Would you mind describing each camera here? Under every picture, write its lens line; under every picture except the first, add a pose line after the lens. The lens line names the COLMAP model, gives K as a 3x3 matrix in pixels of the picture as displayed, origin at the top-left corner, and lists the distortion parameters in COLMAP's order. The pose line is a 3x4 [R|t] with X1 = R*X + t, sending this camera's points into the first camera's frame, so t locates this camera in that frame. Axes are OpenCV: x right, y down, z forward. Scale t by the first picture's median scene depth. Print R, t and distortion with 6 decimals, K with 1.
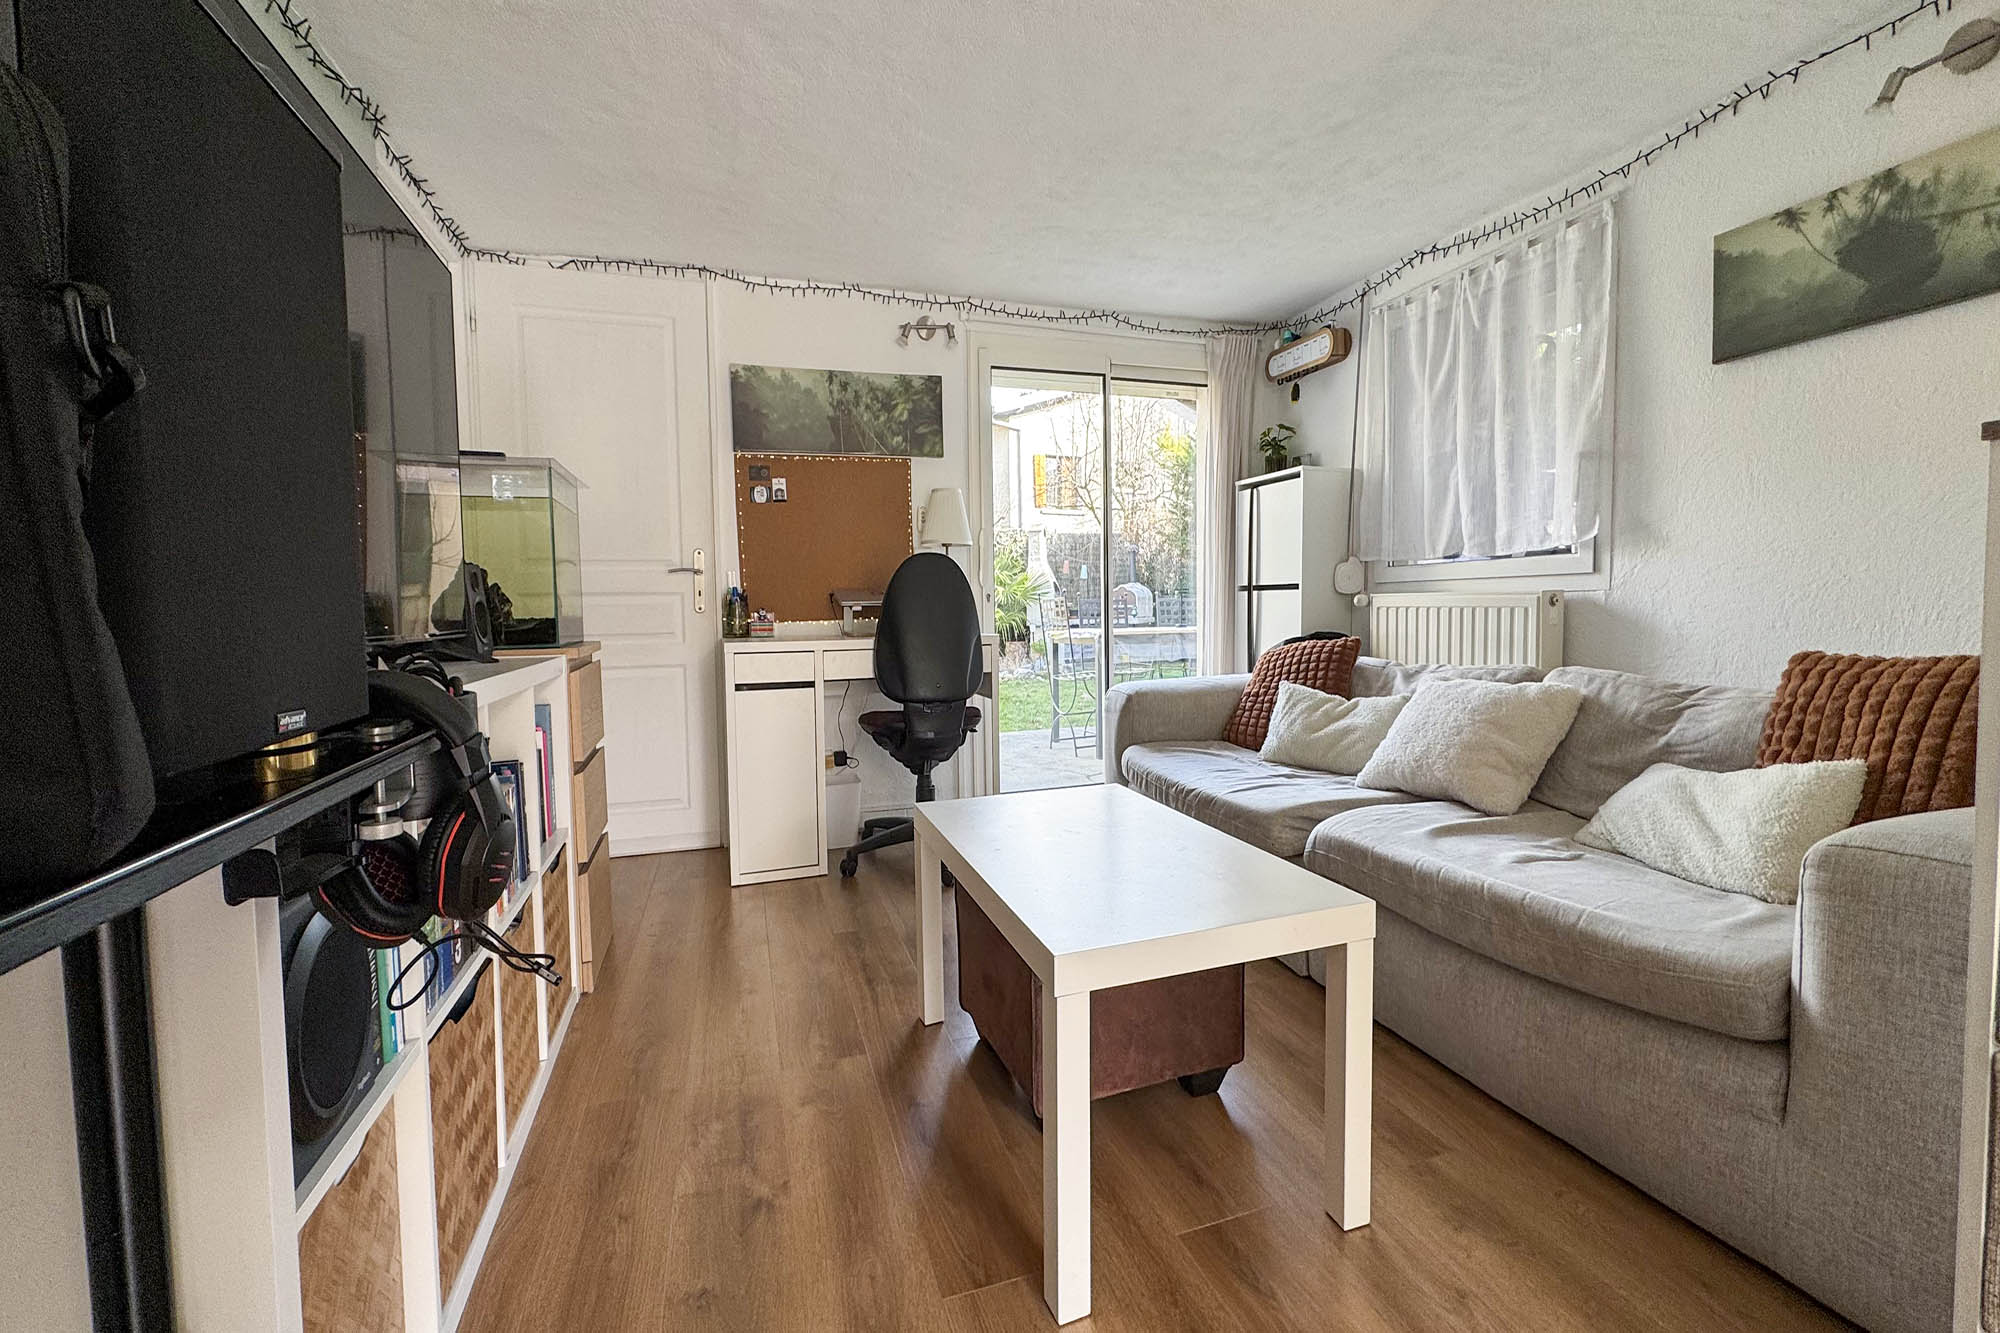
lens RADIAL K [[799.5, 0, 995.6], [0, 799.5, 646.2], [0, 0, 1]] dist [-0.001453, -0.000222]
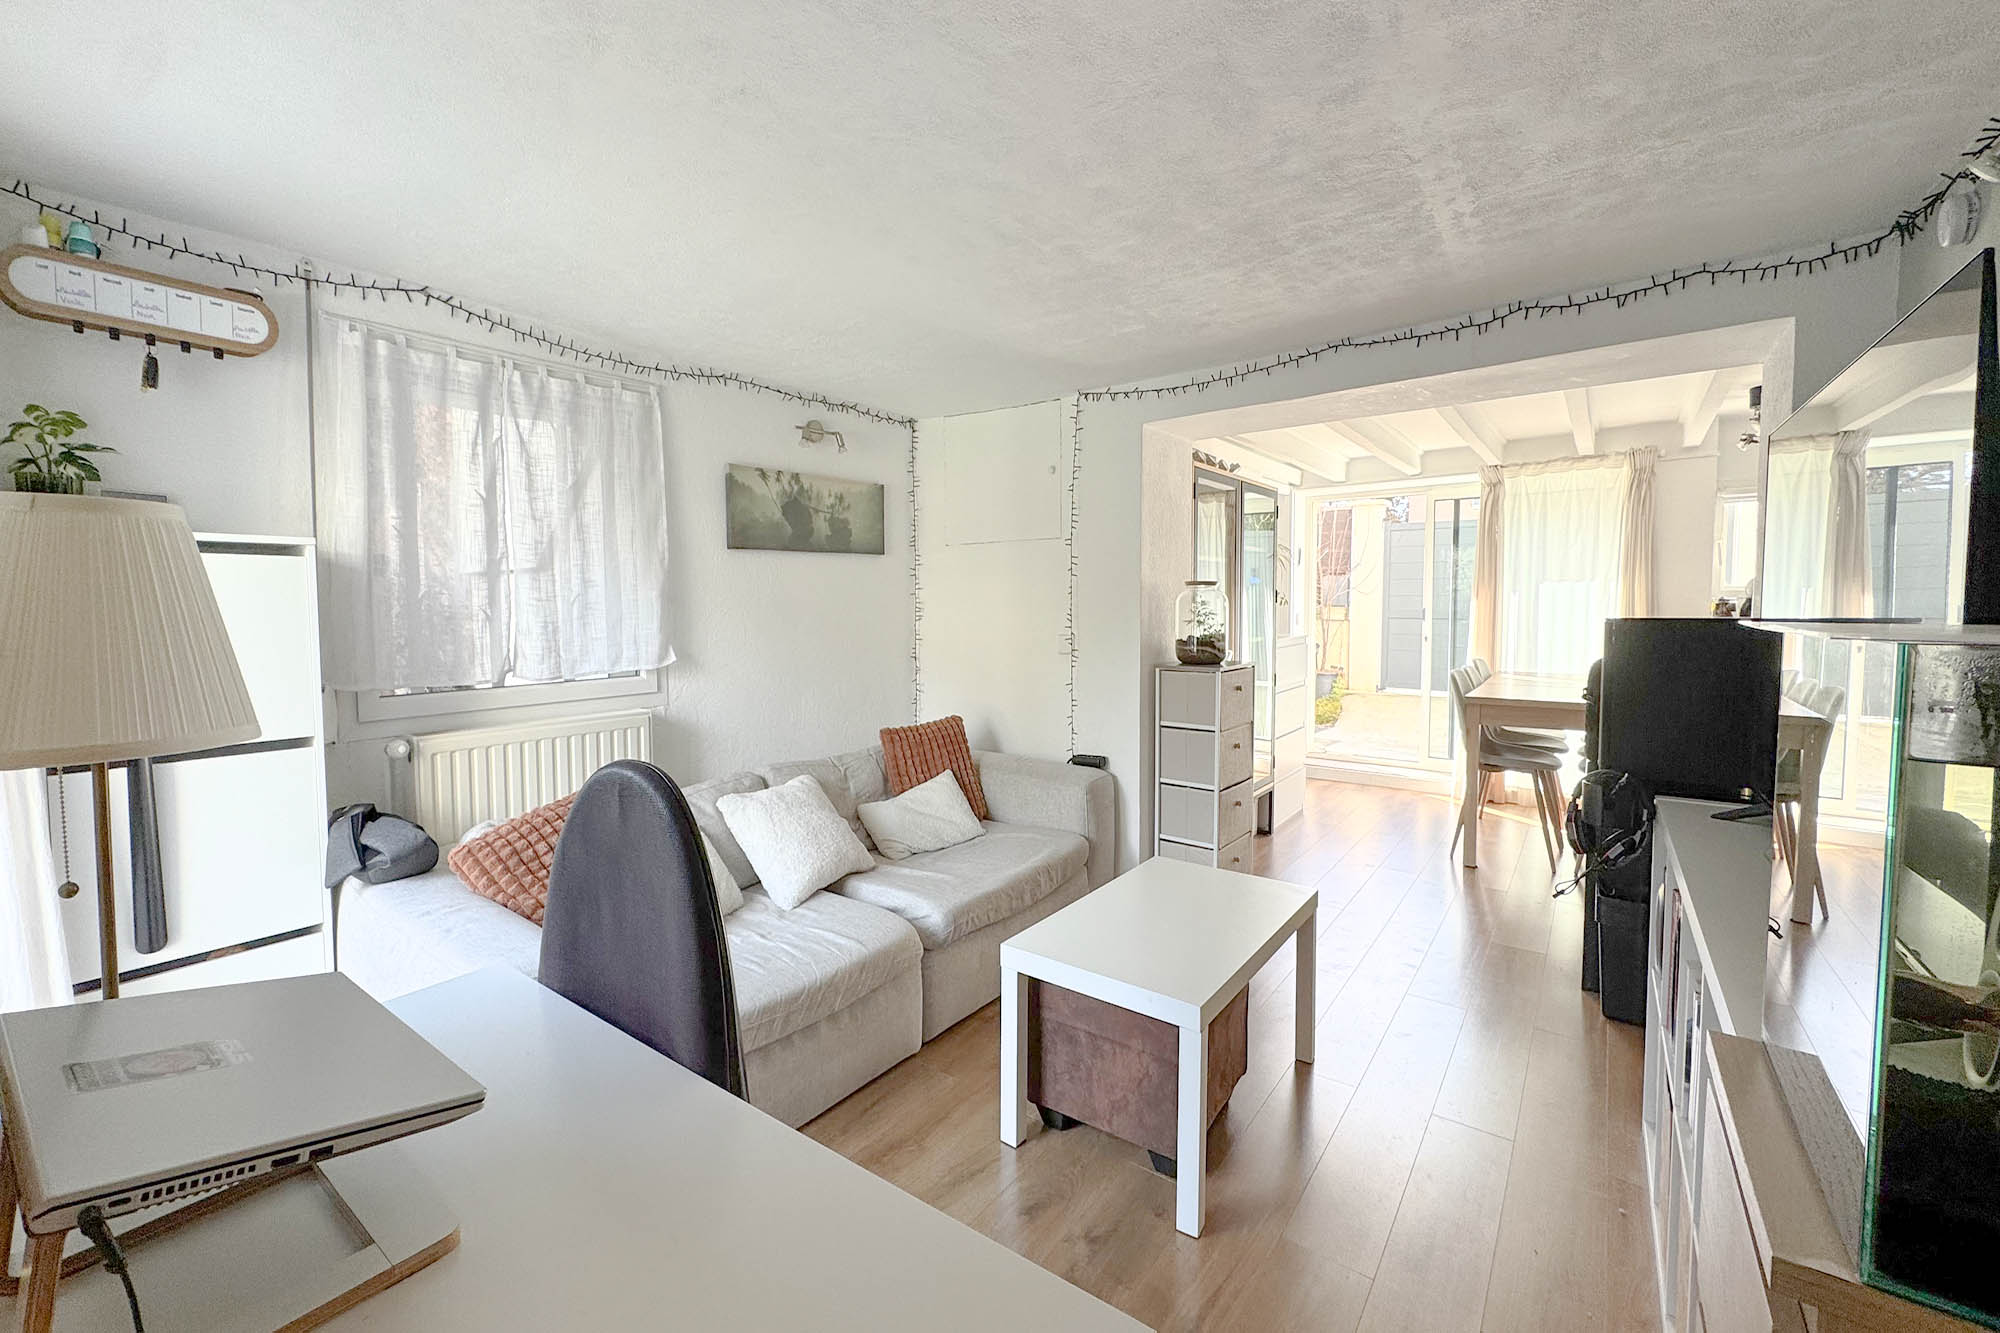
lens RADIAL K [[799.5, 0, 995.6], [0, 799.5, 646.2], [0, 0, 1]] dist [-0.001453, -0.000222]
pose [[-0.561177, -0.027104, 0.827252, -0.605857], [0.054377, 0.996097, 0.069524, -0.249827], [-0.825908, 0.083999, -0.557513, 1.435016]]
